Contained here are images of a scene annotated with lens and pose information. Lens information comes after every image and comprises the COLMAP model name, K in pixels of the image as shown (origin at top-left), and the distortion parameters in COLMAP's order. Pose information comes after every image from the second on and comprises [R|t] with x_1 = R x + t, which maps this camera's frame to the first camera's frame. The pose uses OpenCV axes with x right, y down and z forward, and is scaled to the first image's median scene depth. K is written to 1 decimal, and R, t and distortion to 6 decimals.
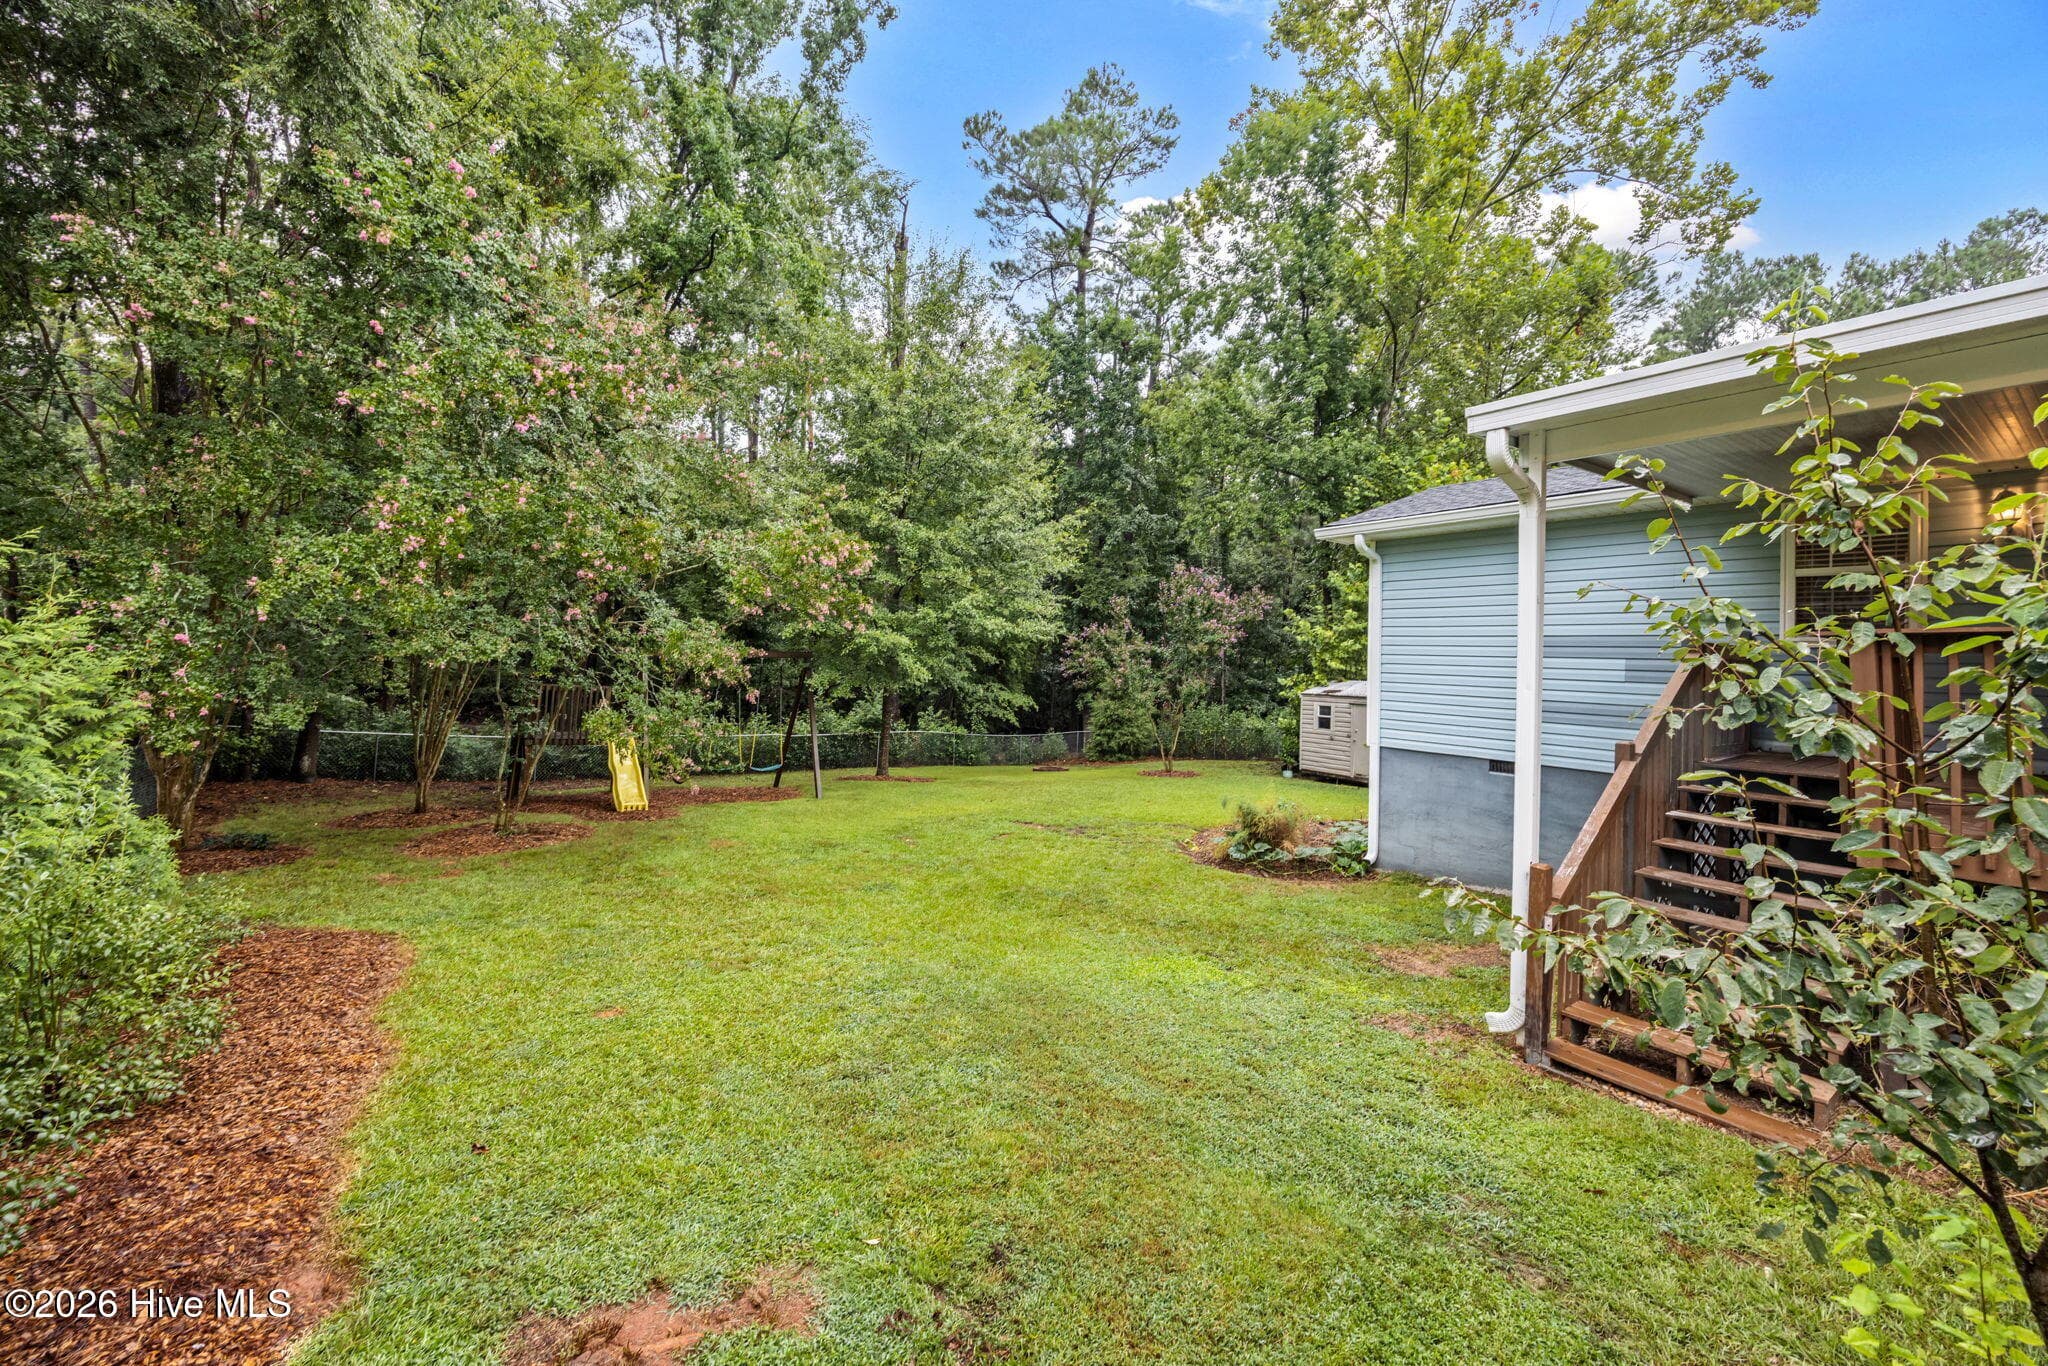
lens RADIAL K [[819.7, 0, 1034.9], [0, 819.7, 619.7], [0, 0, 1]] dist [-0.012875, -0.000219]
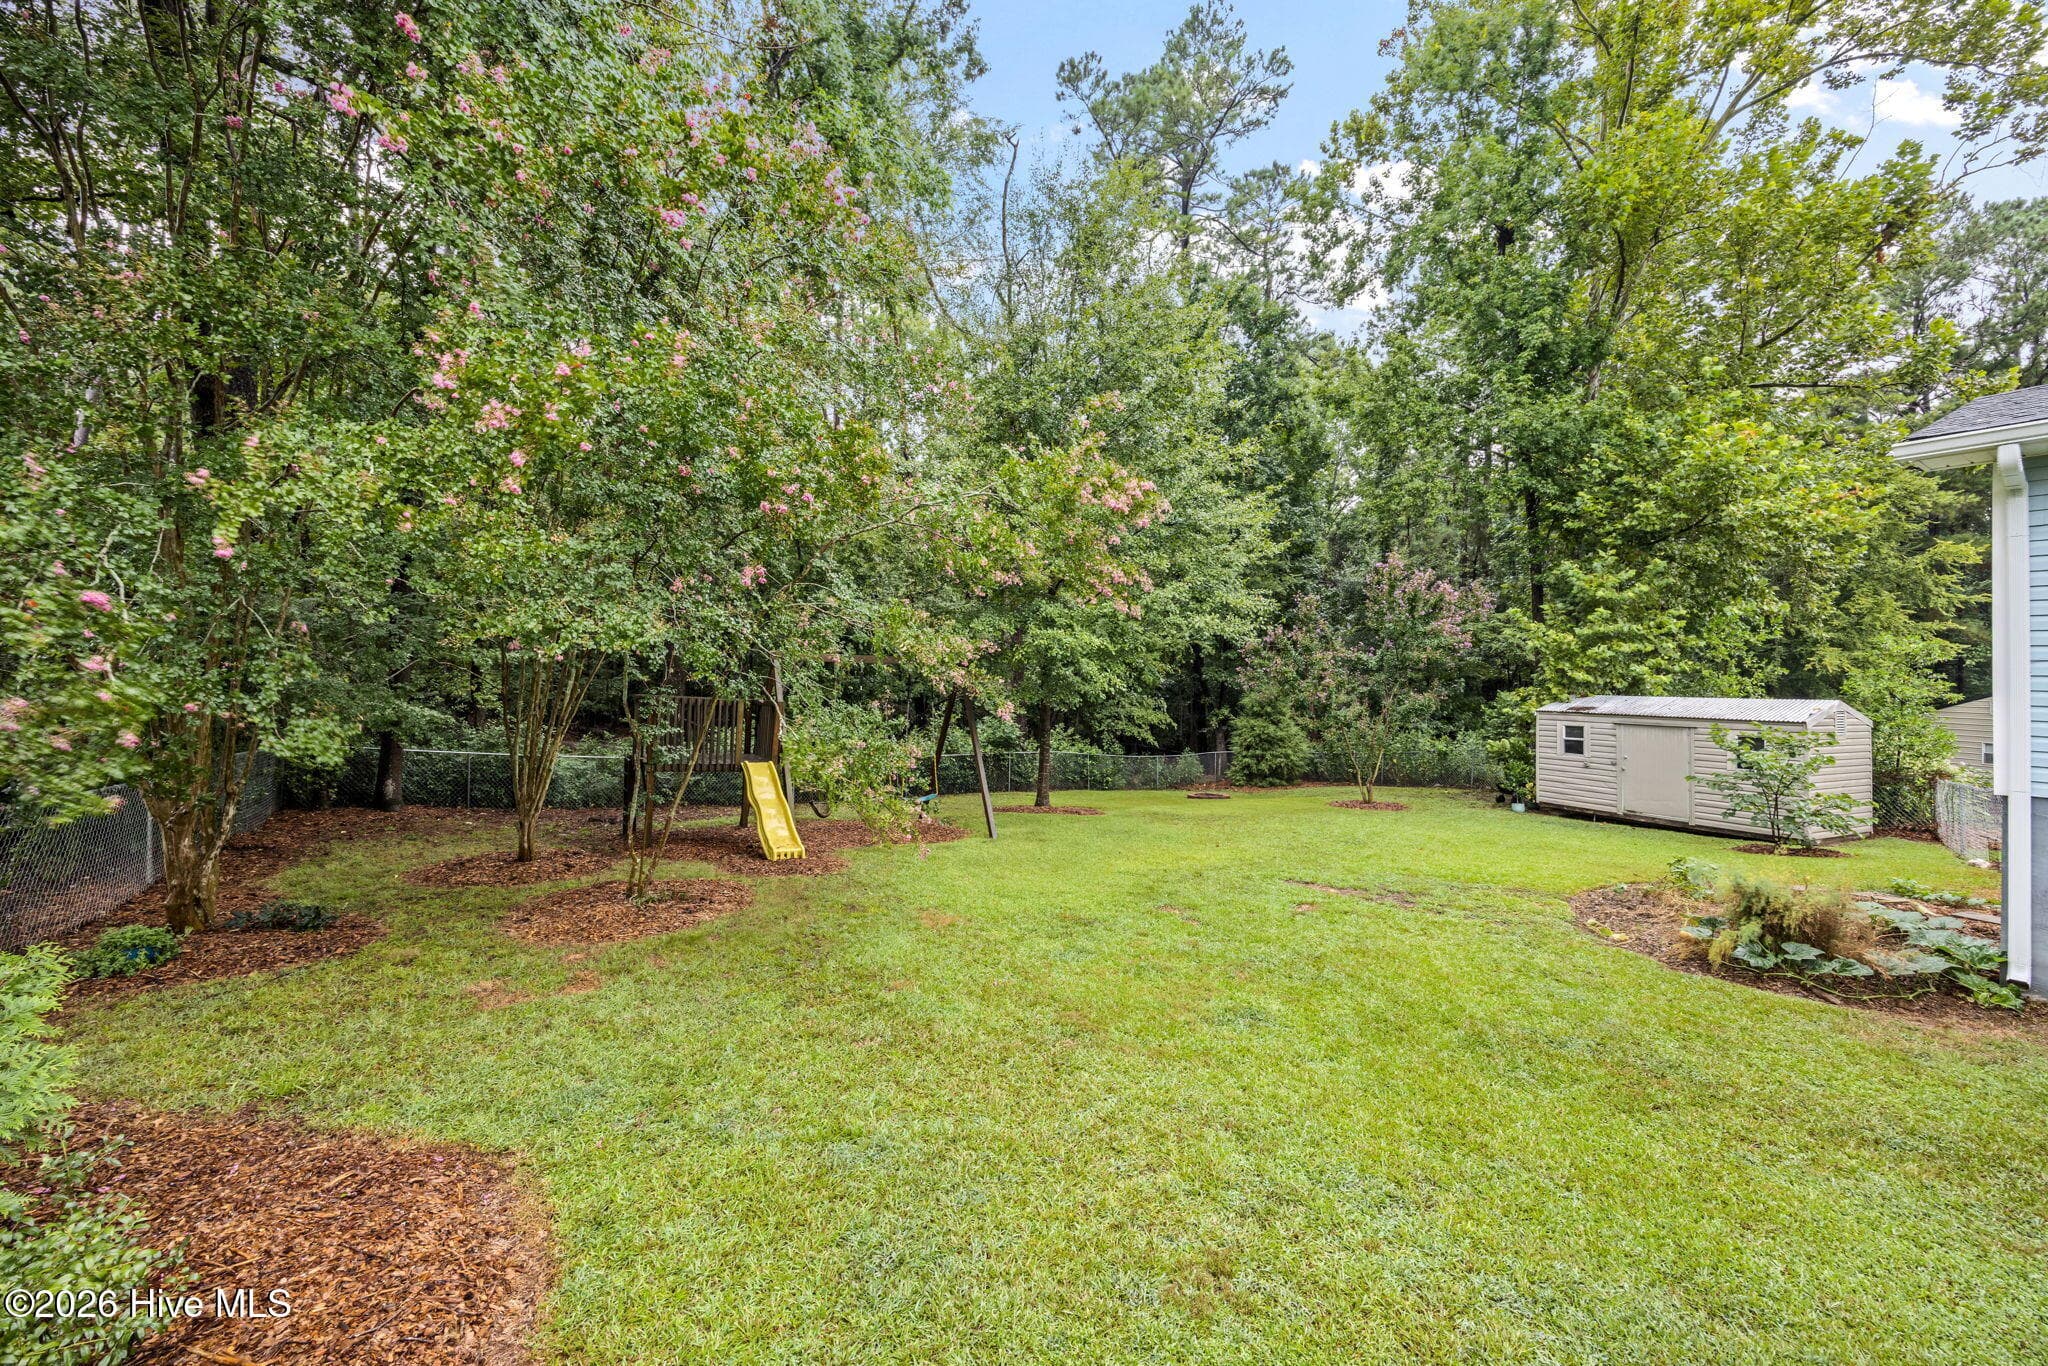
lens RADIAL K [[786.6, 0, 1014.6], [0, 786.6, 708.1], [0, 0, 1]] dist [-0.005348, -0.000304]
pose [[0.997374, 0.003665, -0.072324, -0.146533], [0.002664, 0.996185, 0.087221, 0.018345], [0.072368, -0.087185, 0.993560, 0.187164]]
